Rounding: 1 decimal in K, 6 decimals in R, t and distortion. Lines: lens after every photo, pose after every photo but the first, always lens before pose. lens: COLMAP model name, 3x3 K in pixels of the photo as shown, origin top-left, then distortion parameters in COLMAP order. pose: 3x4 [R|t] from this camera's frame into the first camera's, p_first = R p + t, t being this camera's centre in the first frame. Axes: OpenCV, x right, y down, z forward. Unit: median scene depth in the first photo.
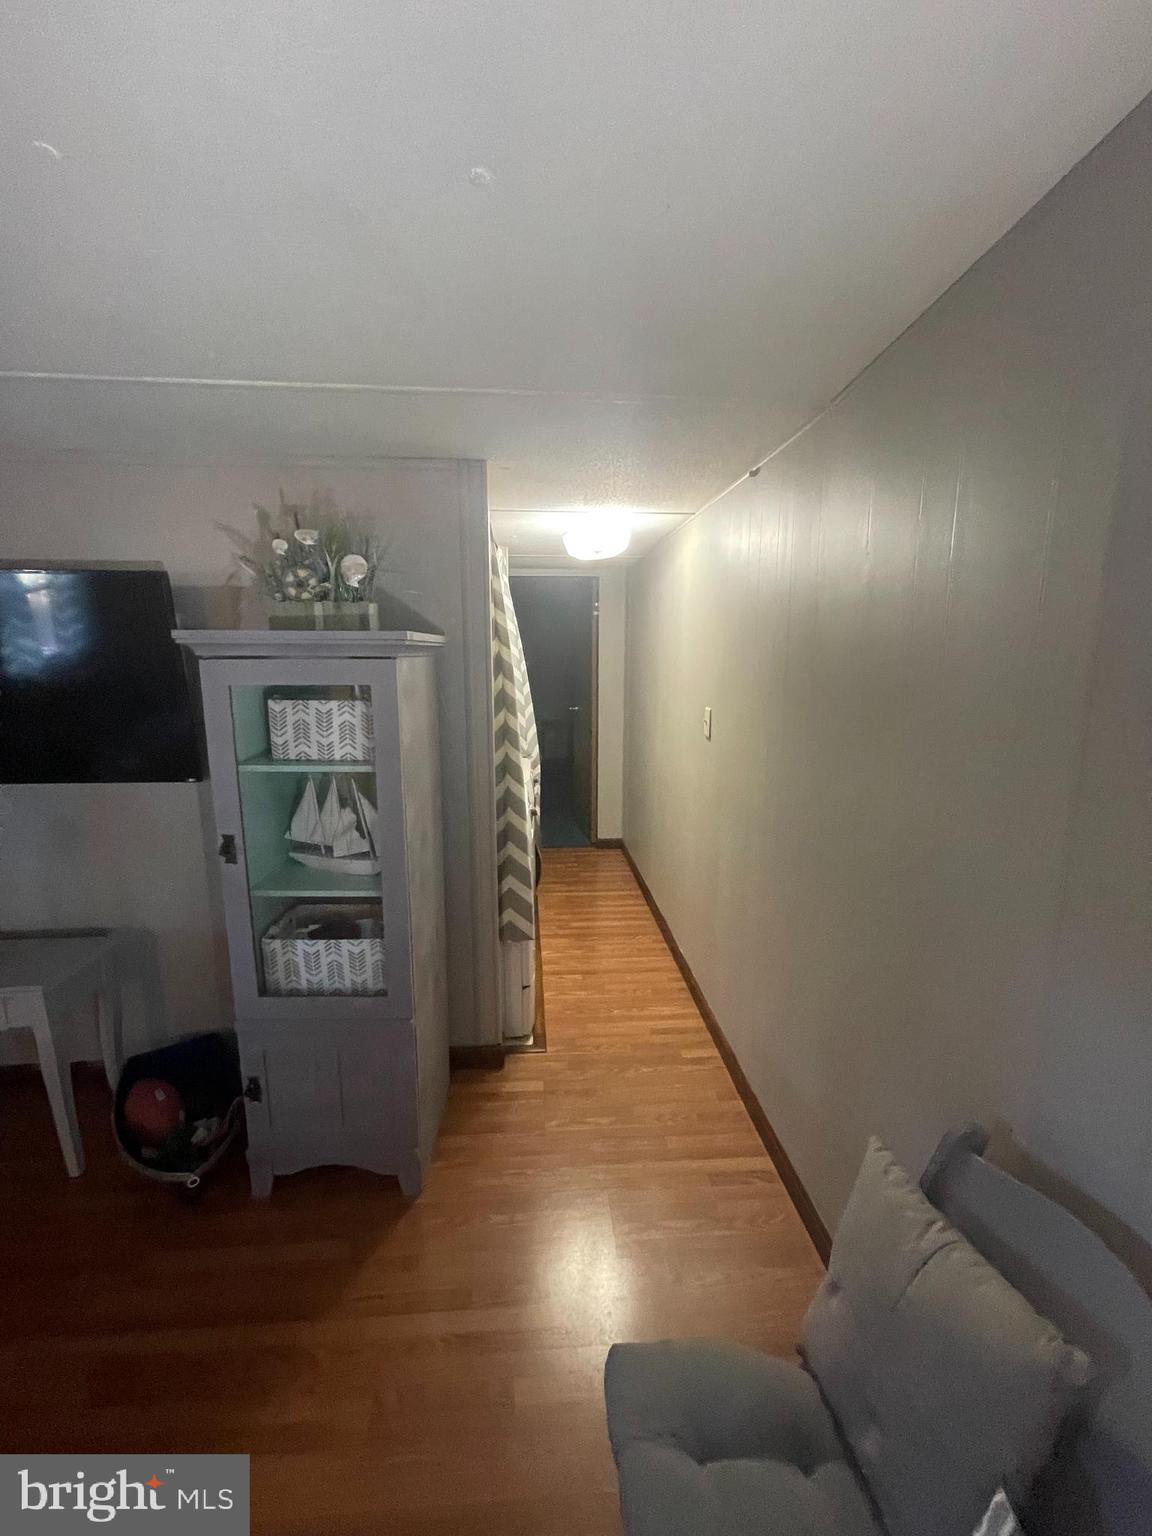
lens RADIAL K [[613.0, 0, 572.8], [0, 613.0, 765.9], [0, 0, 1]] dist [-0.000125, -0.000005]
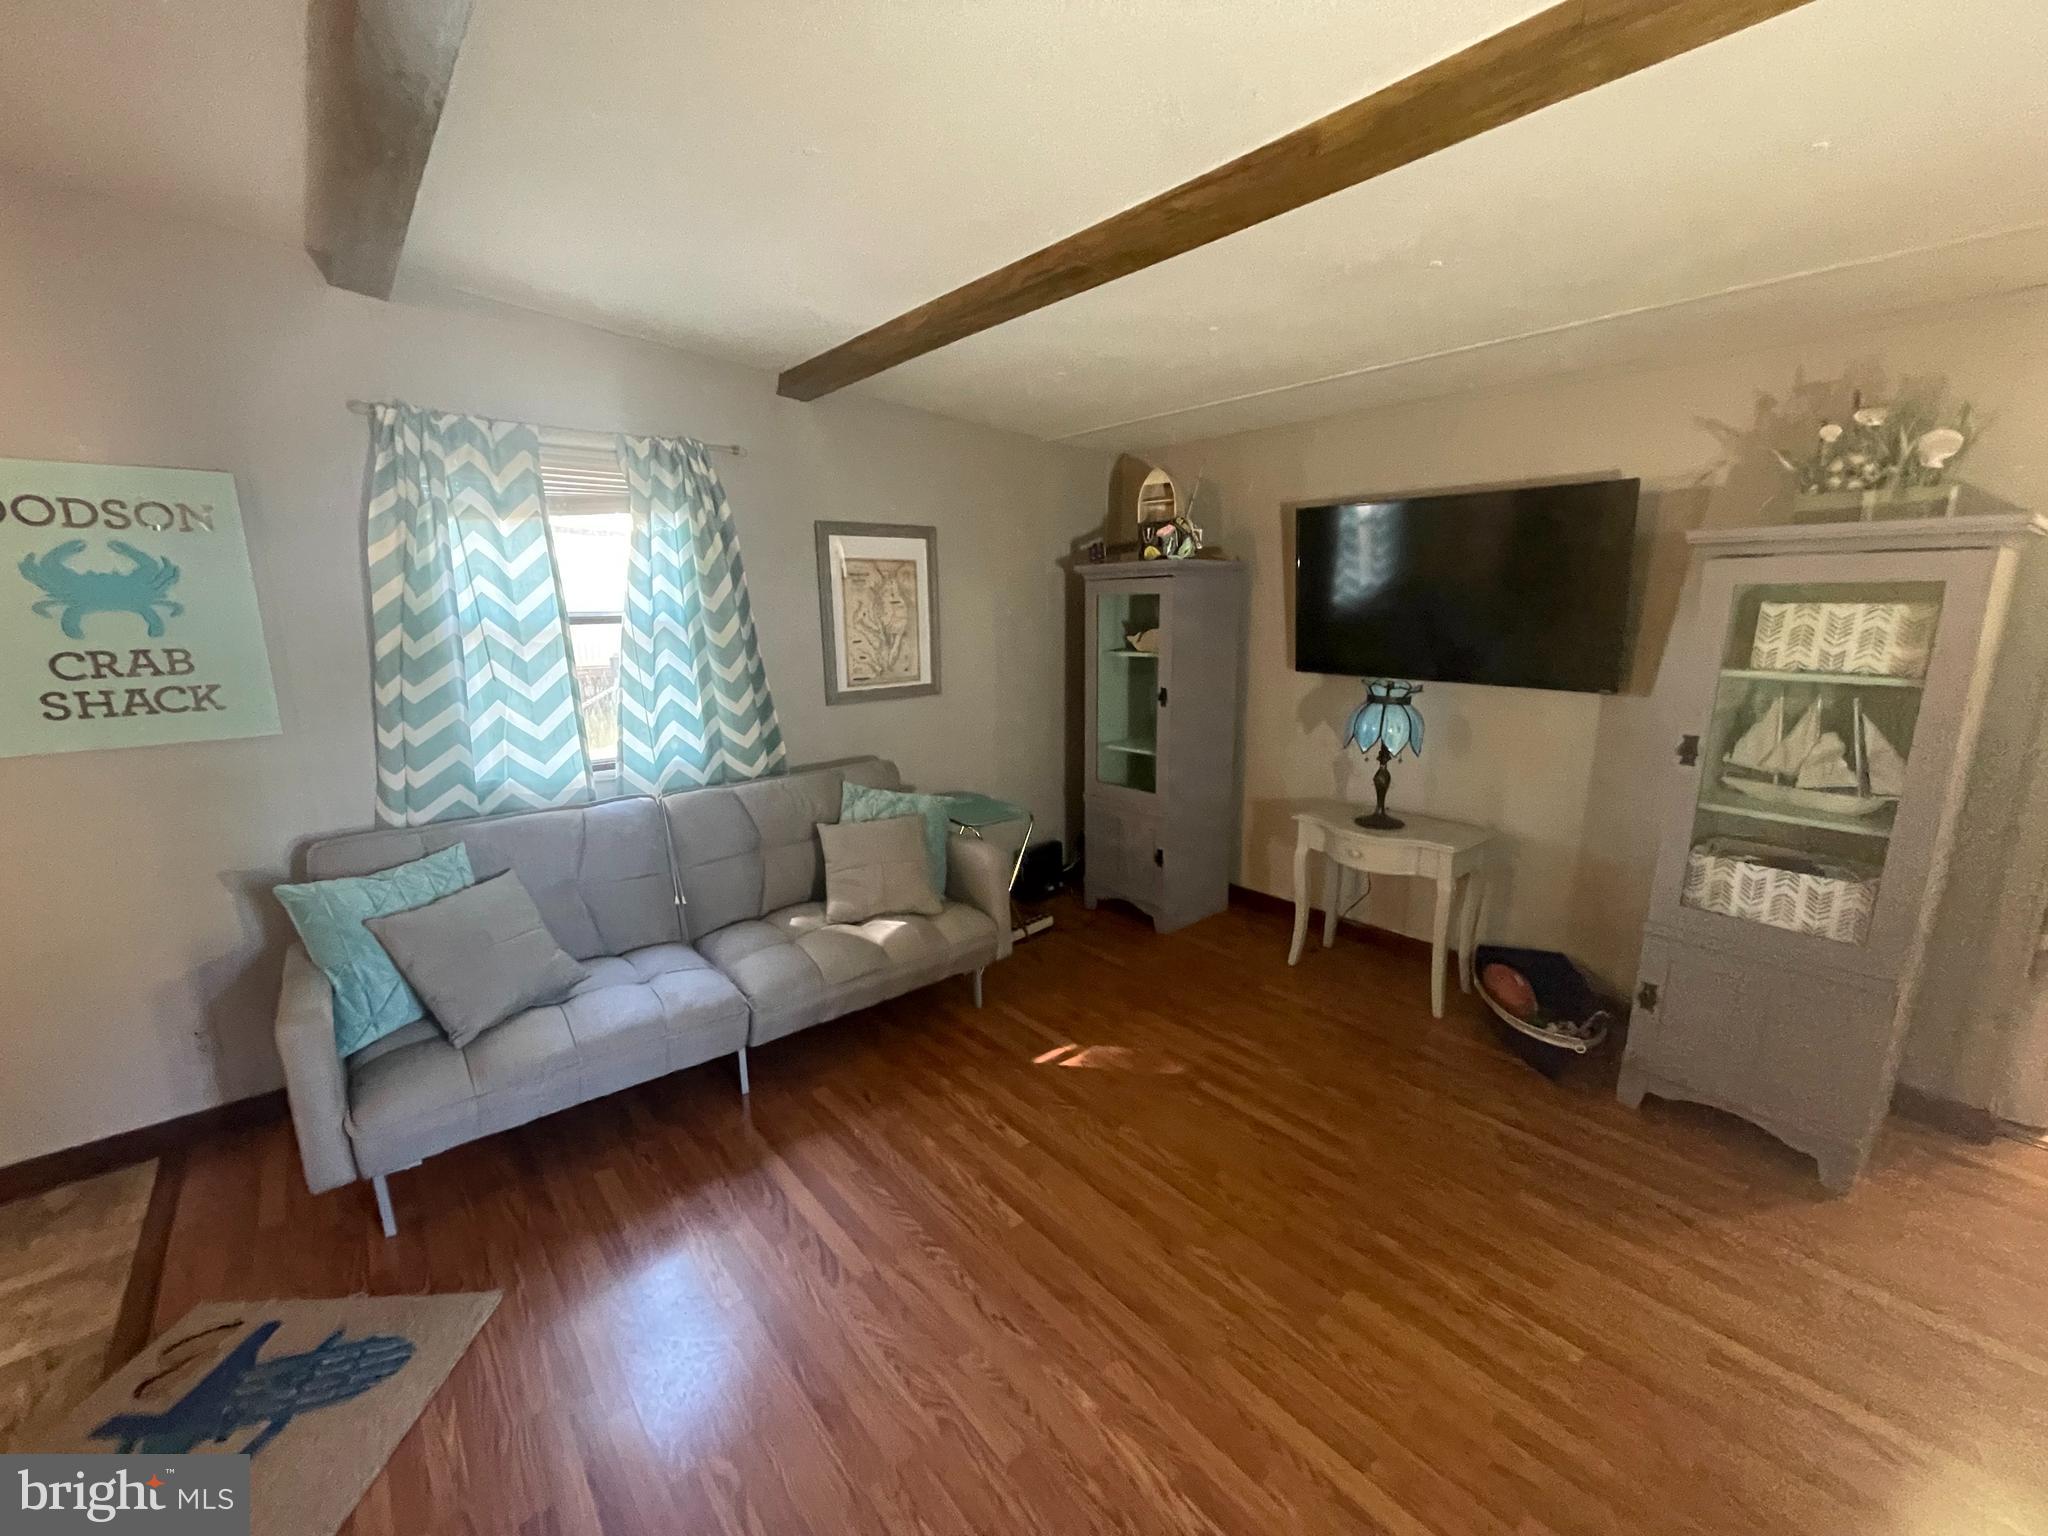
lens RADIAL K [[817.4, 0, 1015.8], [0, 817.4, 777.3], [0, 0, 1]] dist [-0.000125, -0.000005]
pose [[0.585824, 0.167217, -0.793000, -0.126251], [-0.144002, 0.984390, 0.101194, 0.188117], [0.797542, 0.054912, 0.600759, -0.633557]]
